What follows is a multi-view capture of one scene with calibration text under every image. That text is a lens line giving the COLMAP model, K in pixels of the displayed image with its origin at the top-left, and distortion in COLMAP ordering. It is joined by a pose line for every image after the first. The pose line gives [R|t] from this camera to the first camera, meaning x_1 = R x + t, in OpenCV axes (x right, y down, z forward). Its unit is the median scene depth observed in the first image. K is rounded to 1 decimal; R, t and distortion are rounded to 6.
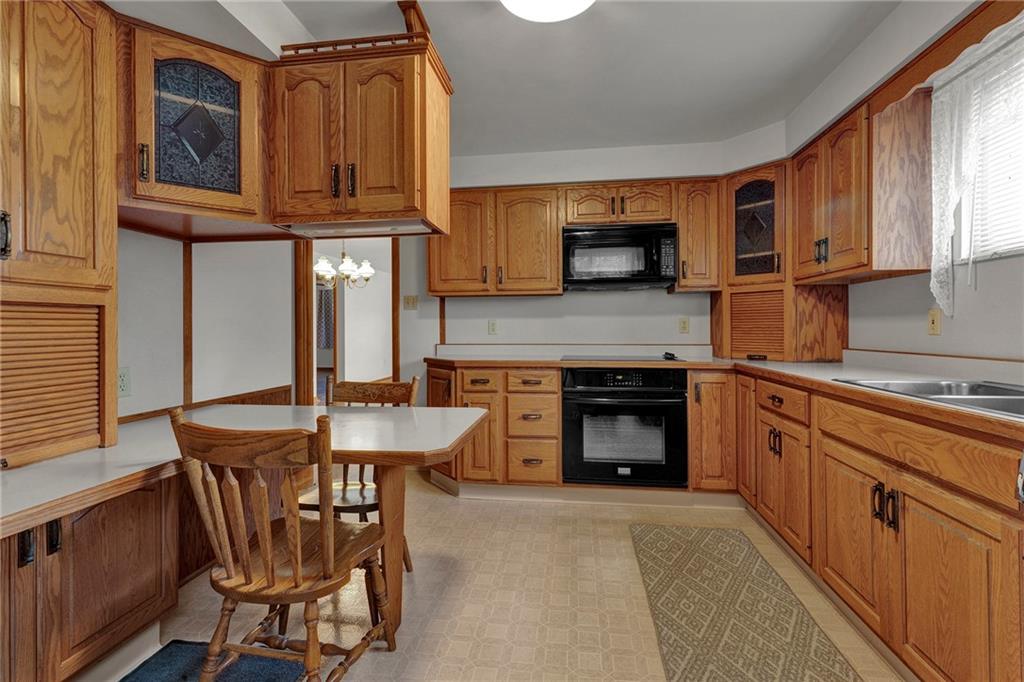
lens RADIAL K [[463.2, 0, 512.8], [0, 463.2, 329.8], [0, 0, 1]] dist [0.001858, 0.000438]
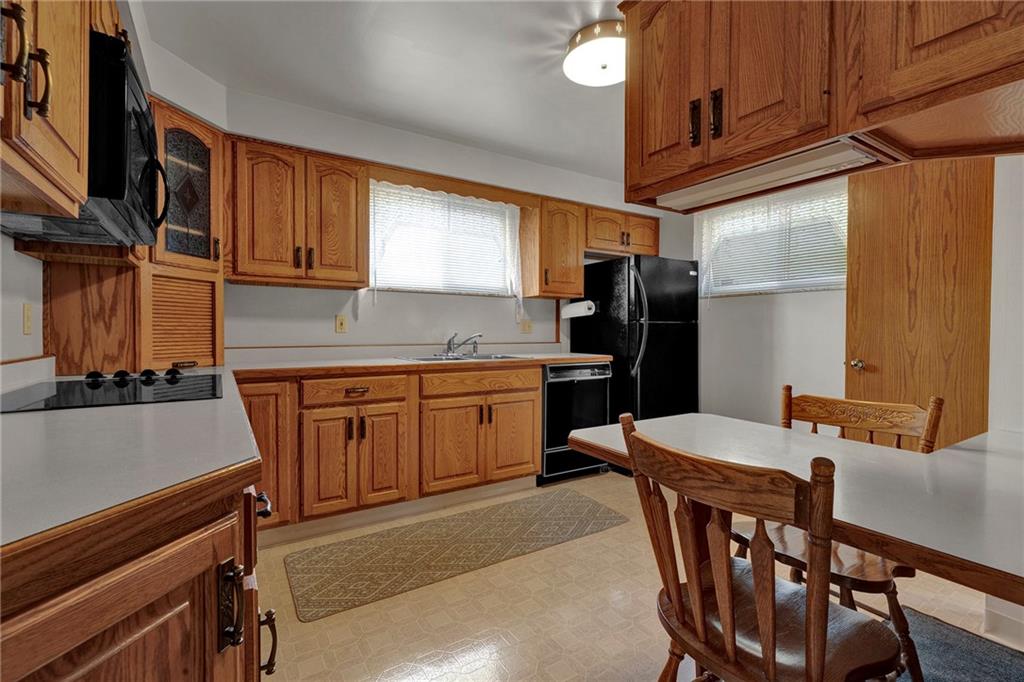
lens RADIAL K [[463.2, 0, 512.8], [0, 463.2, 329.8], [0, 0, 1]] dist [0.001858, 0.000438]
pose [[-0.655594, 0.007670, 0.755075, -0.612595], [0.004663, 0.999970, -0.006110, 0.014942], [-0.755100, -0.000484, -0.655610, 1.678711]]
